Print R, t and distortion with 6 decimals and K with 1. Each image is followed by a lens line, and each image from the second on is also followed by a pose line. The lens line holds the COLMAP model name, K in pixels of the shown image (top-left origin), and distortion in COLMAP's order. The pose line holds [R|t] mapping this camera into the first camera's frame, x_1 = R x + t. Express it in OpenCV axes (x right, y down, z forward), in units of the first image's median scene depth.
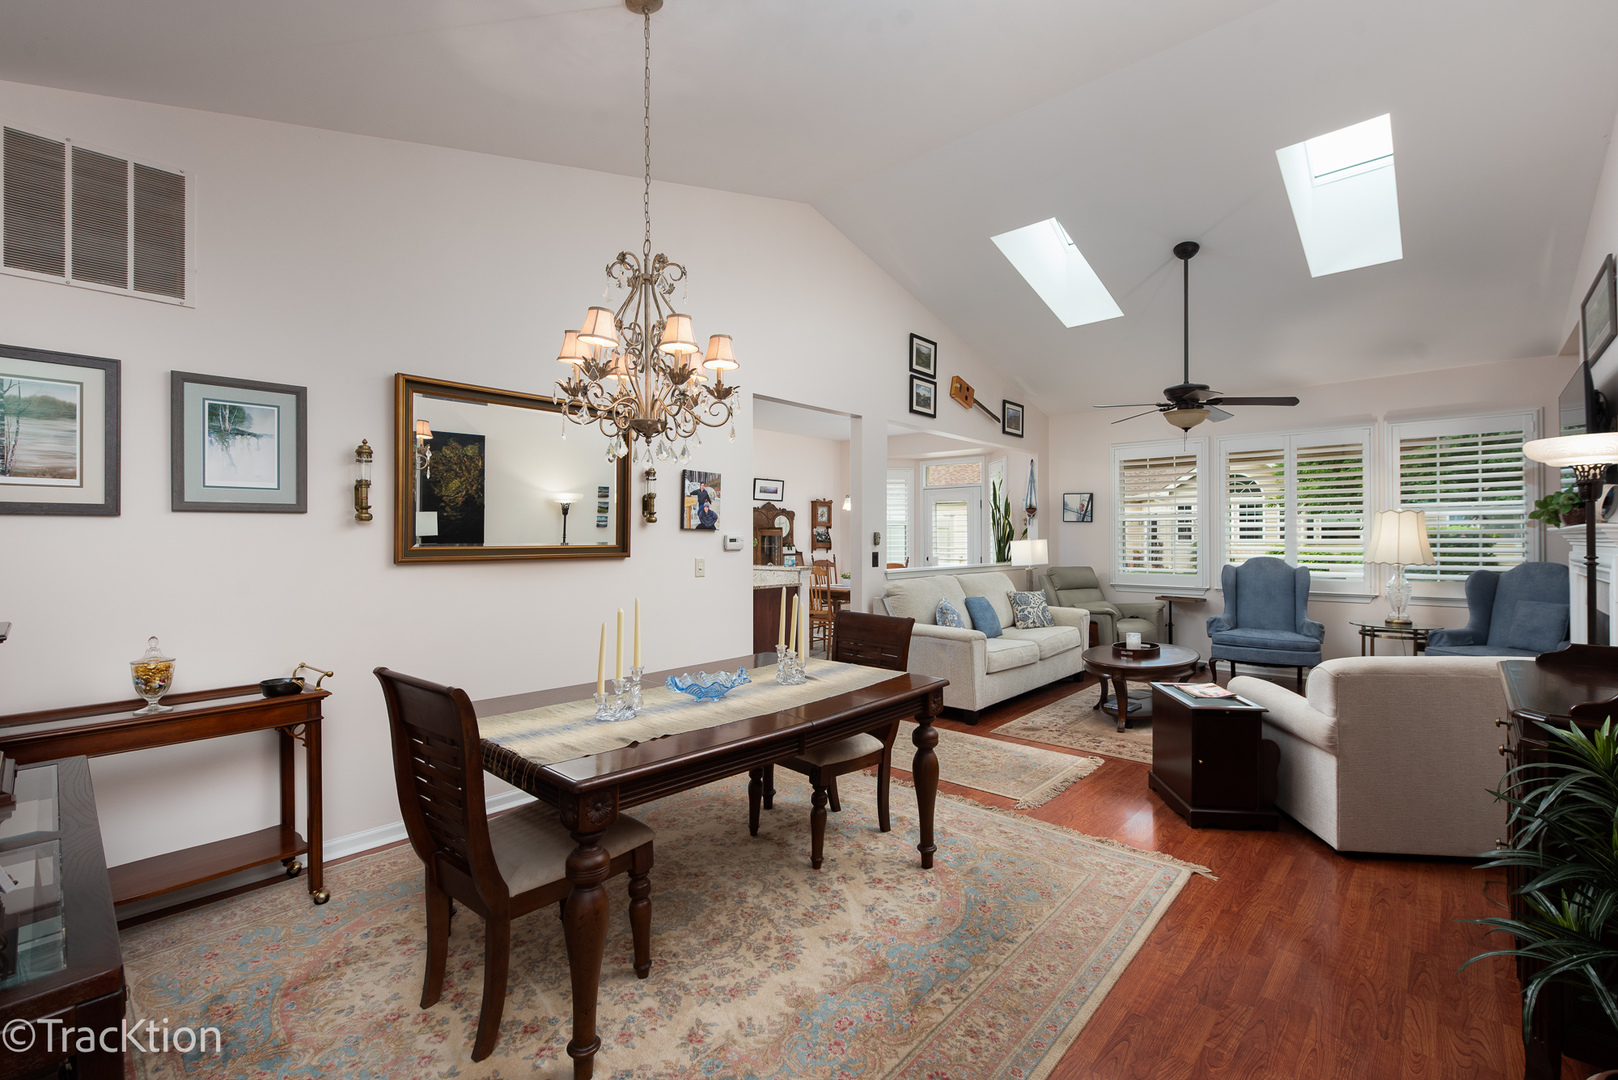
lens RADIAL K [[714.9, 0, 804.4], [0, 714.9, 537.9], [0, 0, 1]] dist [-0.019484, -0.000382]
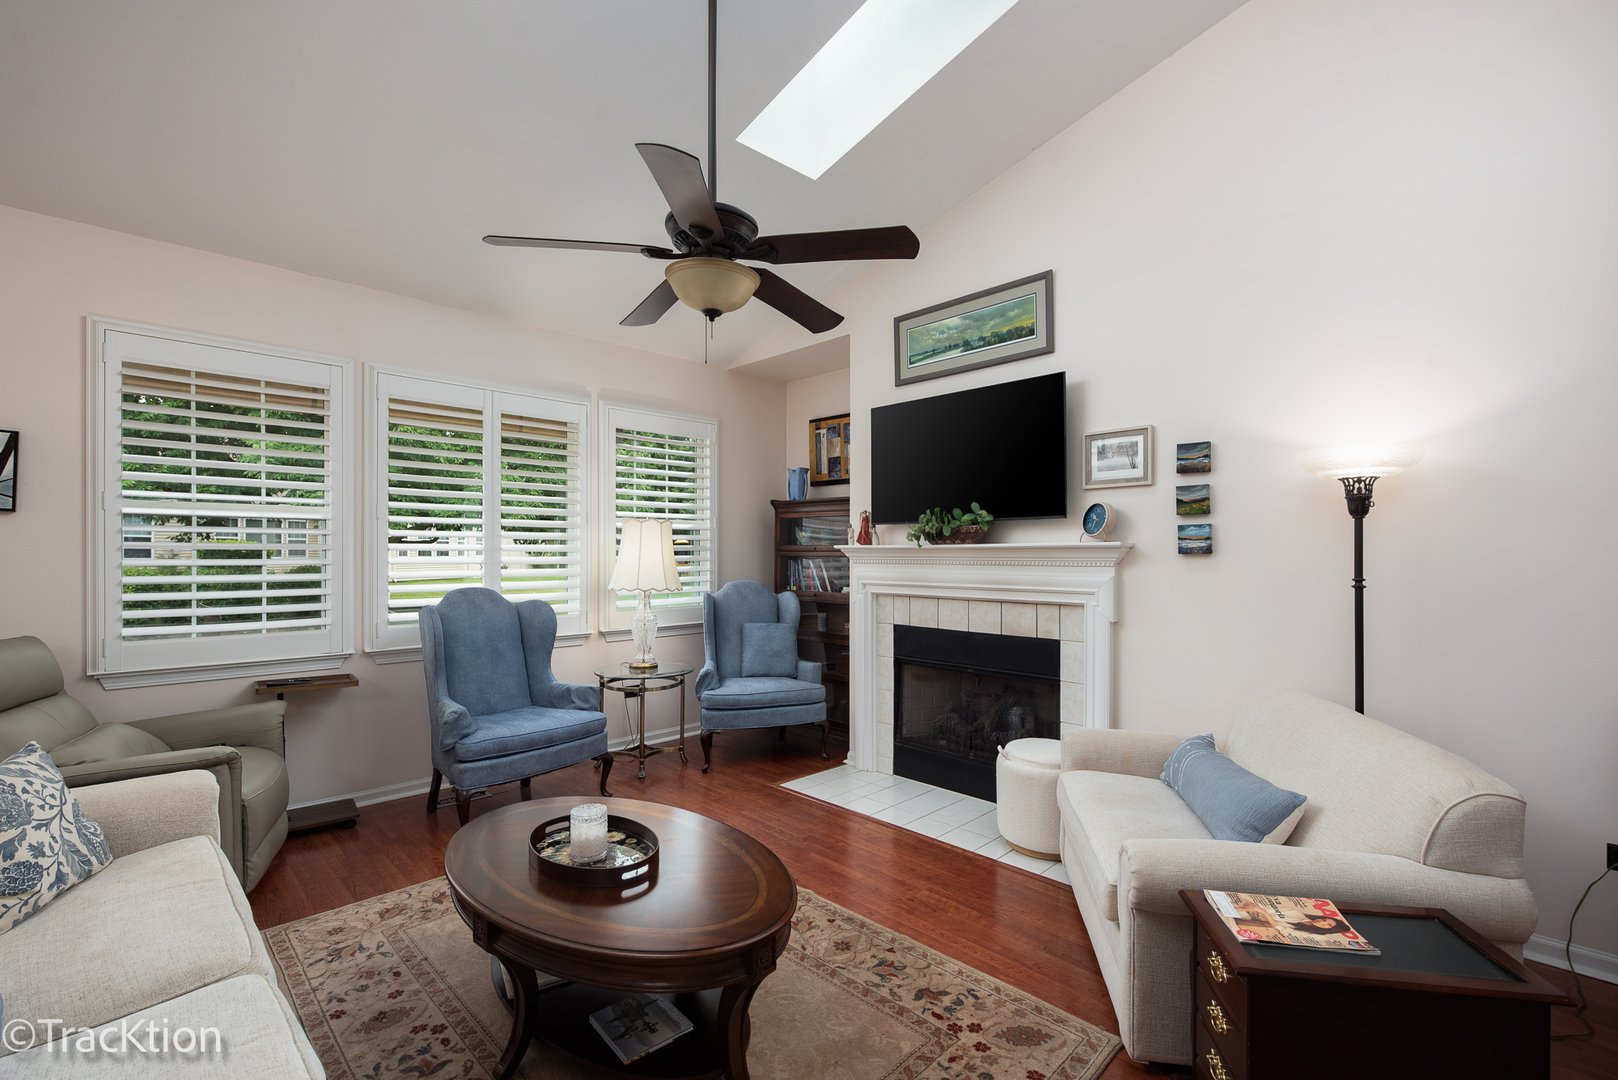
lens RADIAL K [[714.9, 0, 821.4], [0, 714.9, 540.2], [0, 0, 1]] dist [-0.019484, -0.000382]
pose [[0.046691, 0.016186, 0.998778, 0.081354], [-0.001091, 0.999869, -0.016153, -0.003608], [-0.998909, -0.000336, 0.046703, 0.754686]]
